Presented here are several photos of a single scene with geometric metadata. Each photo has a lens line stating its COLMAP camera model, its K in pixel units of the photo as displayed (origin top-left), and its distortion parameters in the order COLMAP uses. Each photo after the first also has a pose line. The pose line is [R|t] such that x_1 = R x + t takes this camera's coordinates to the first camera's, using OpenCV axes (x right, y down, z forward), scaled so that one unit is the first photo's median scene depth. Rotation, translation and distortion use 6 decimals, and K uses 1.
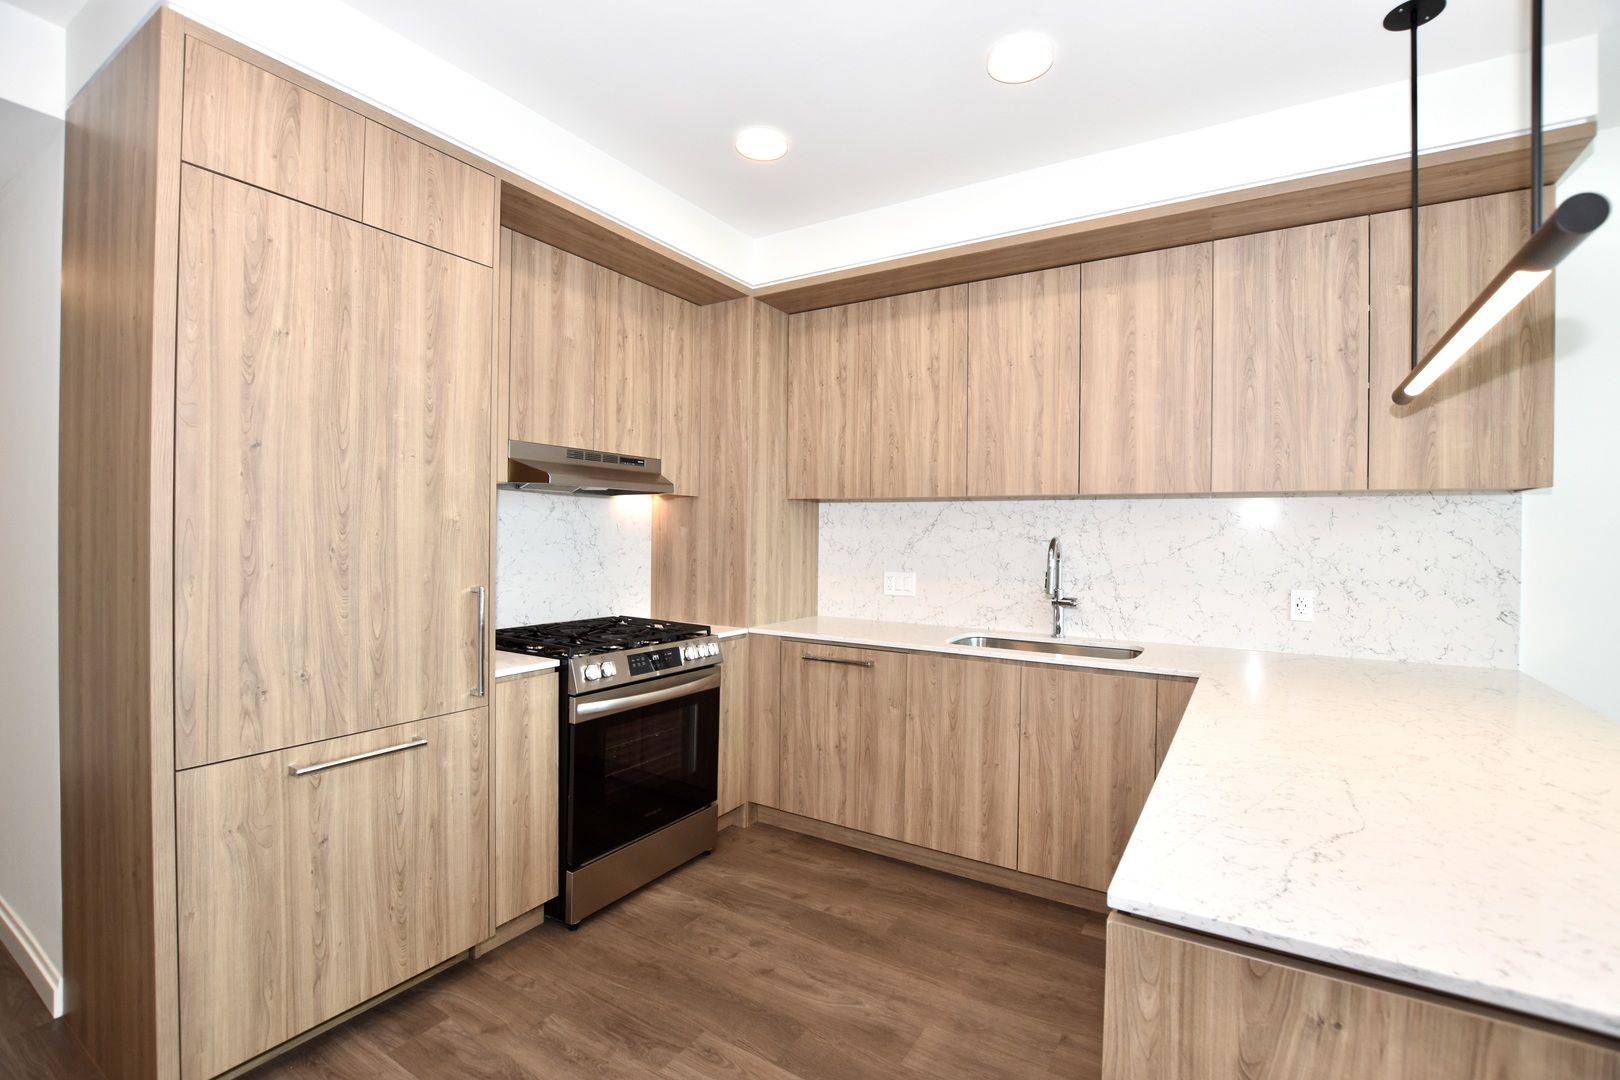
lens RADIAL K [[721.6, 0, 810.0], [0, 721.6, 540.0], [0, 0, 1]] dist [-0.030350, 0.000338]
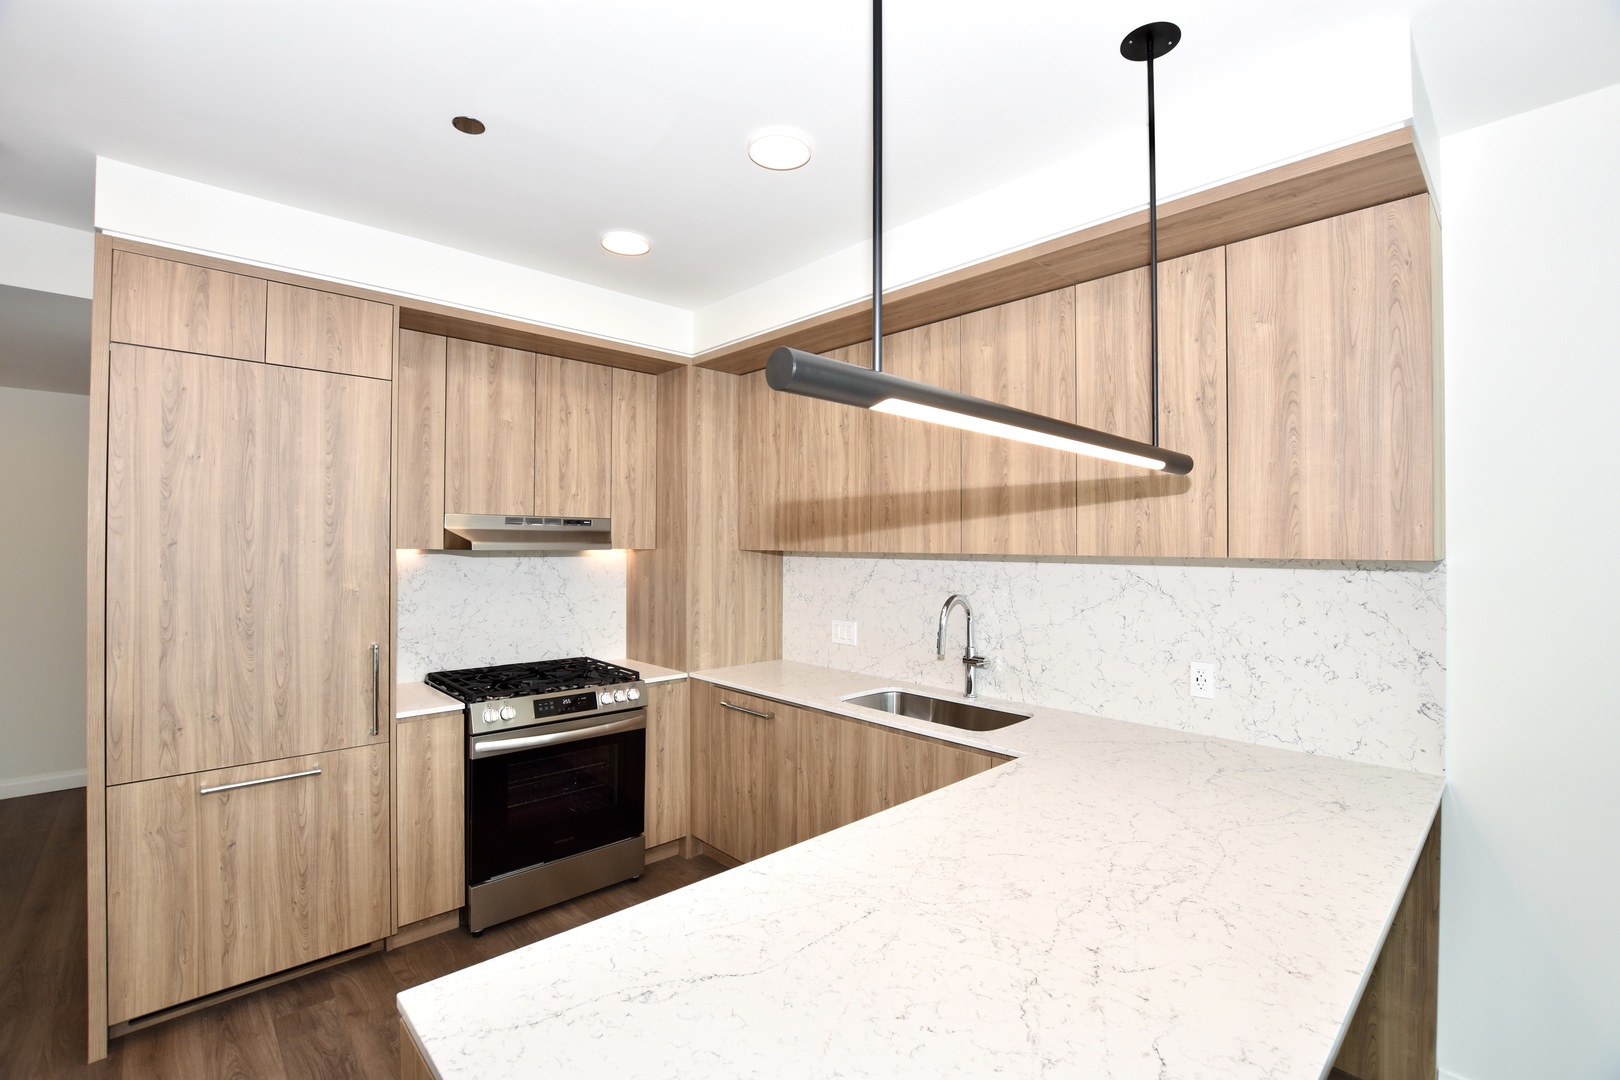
lens RADIAL K [[711.9, 0, 812.4], [0, 711.9, 539.2], [0, 0, 1]] dist [-0.030462, 0.001690]
pose [[0.967564, -0.009071, -0.252462, 0.470563], [0.004817, 0.999836, -0.017466, -0.074825], [0.252579, 0.015684, 0.967449, 0.024688]]
